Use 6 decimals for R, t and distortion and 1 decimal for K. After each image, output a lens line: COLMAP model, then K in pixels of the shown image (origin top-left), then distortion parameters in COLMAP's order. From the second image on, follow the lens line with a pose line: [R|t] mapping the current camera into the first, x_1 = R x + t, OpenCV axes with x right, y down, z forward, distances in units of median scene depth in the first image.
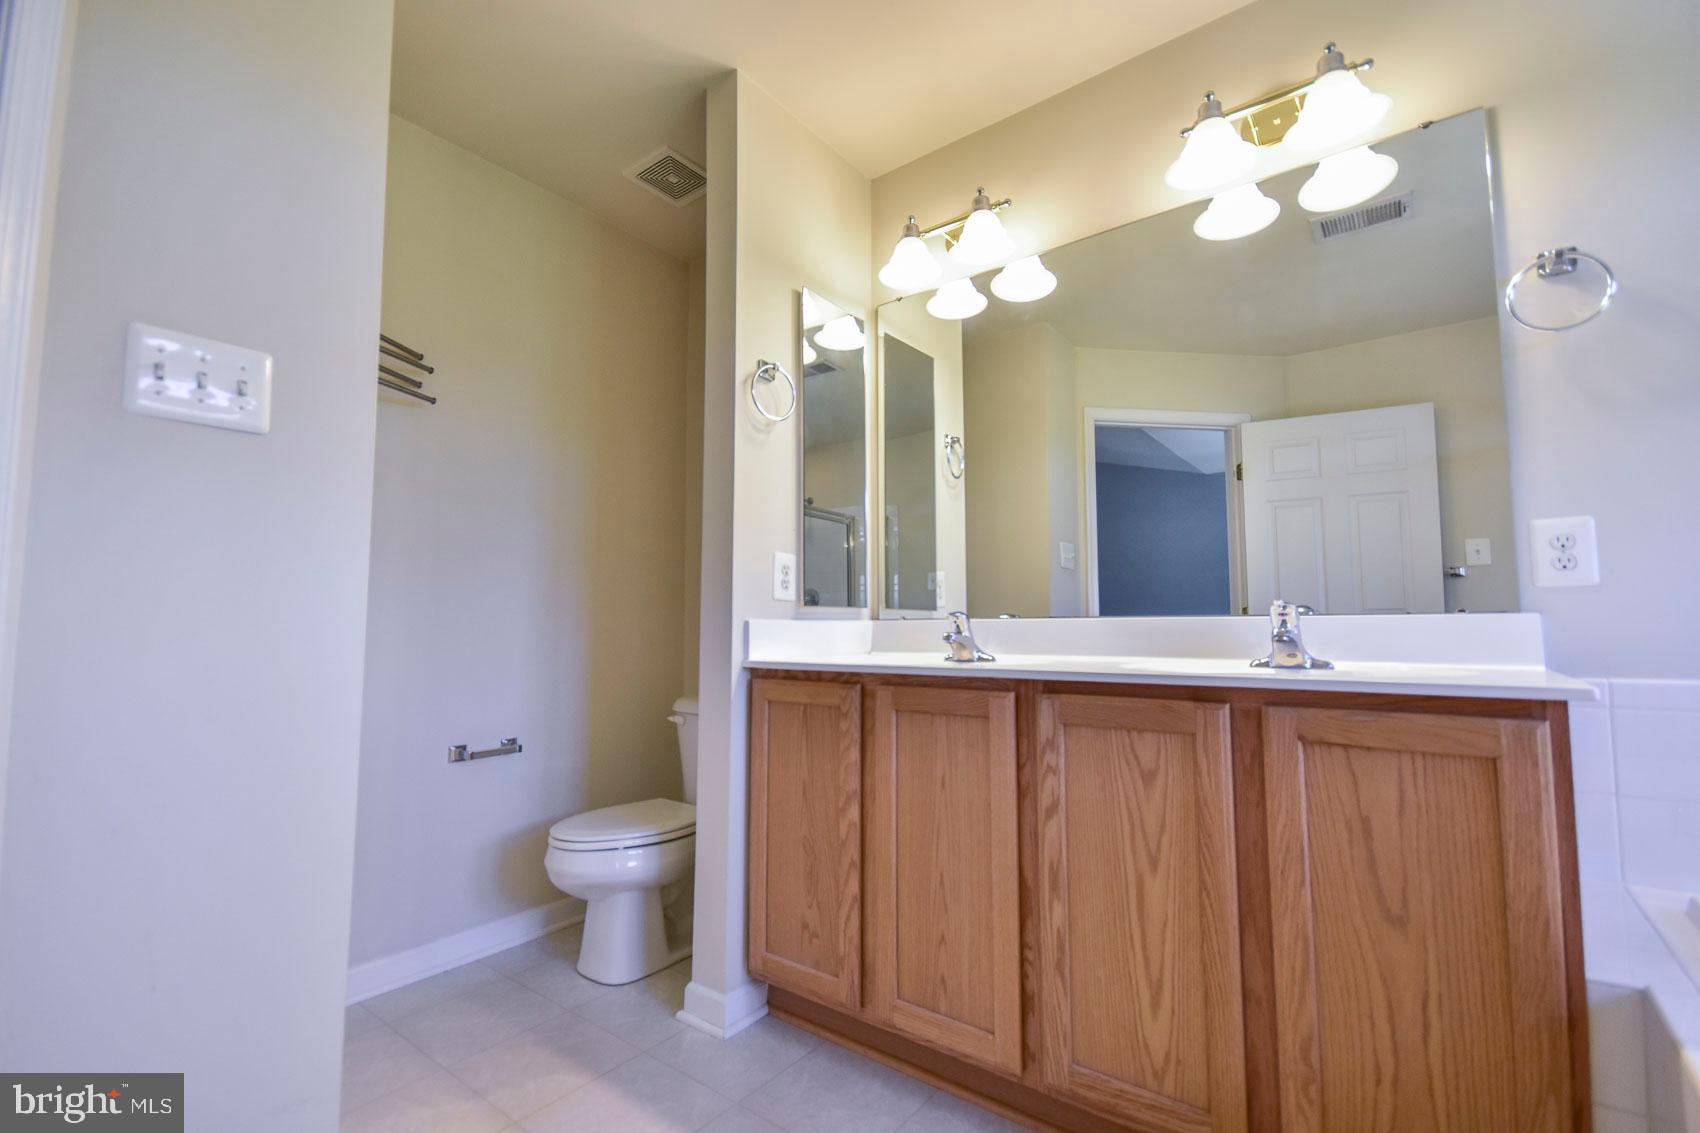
lens RADIAL K [[762.4, 0, 850.0], [0, 762.4, 566.5], [0, 0, 1]] dist [0.014231, -0.013800]
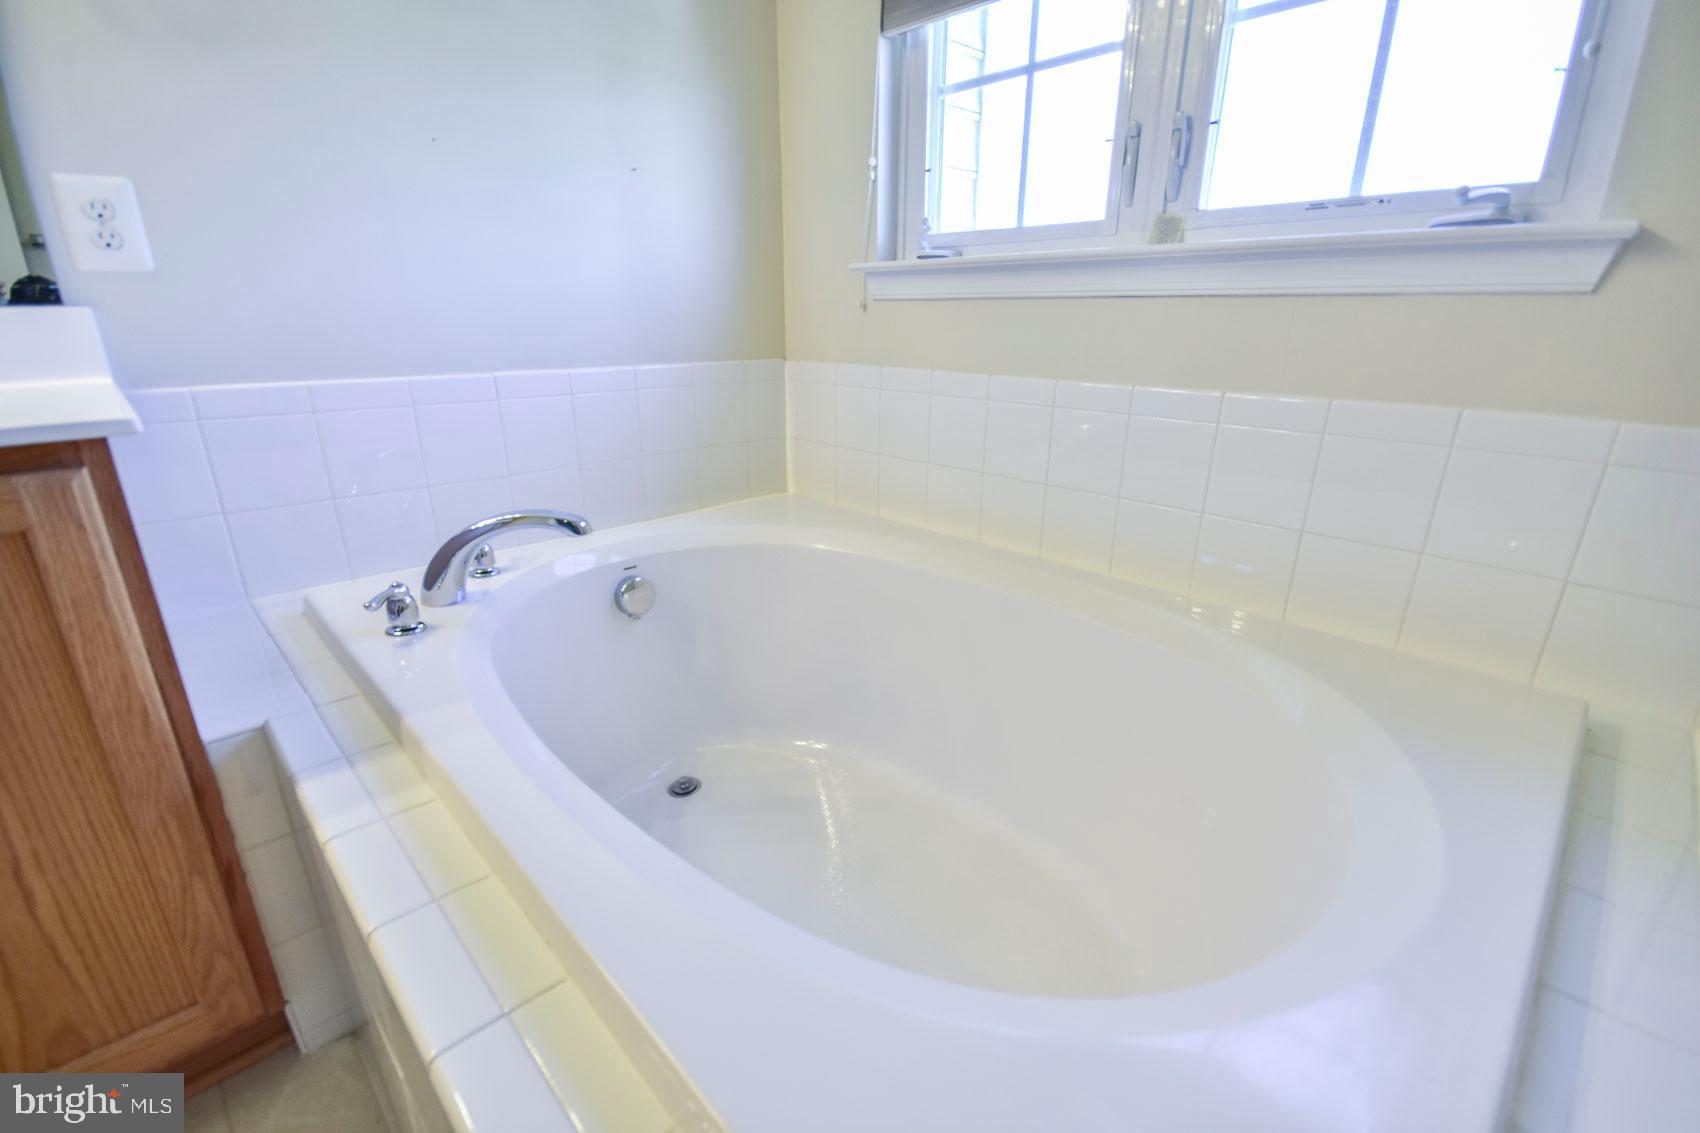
lens RADIAL K [[762.4, 0, 850.0], [0, 762.4, 566.5], [0, 0, 1]] dist [0.014231, -0.013800]
pose [[0.162365, -0.319011, 0.933740, 0.307170], [-0.079992, 0.938926, 0.334693, -0.015737], [-0.983483, -0.129034, 0.126931, 0.158247]]
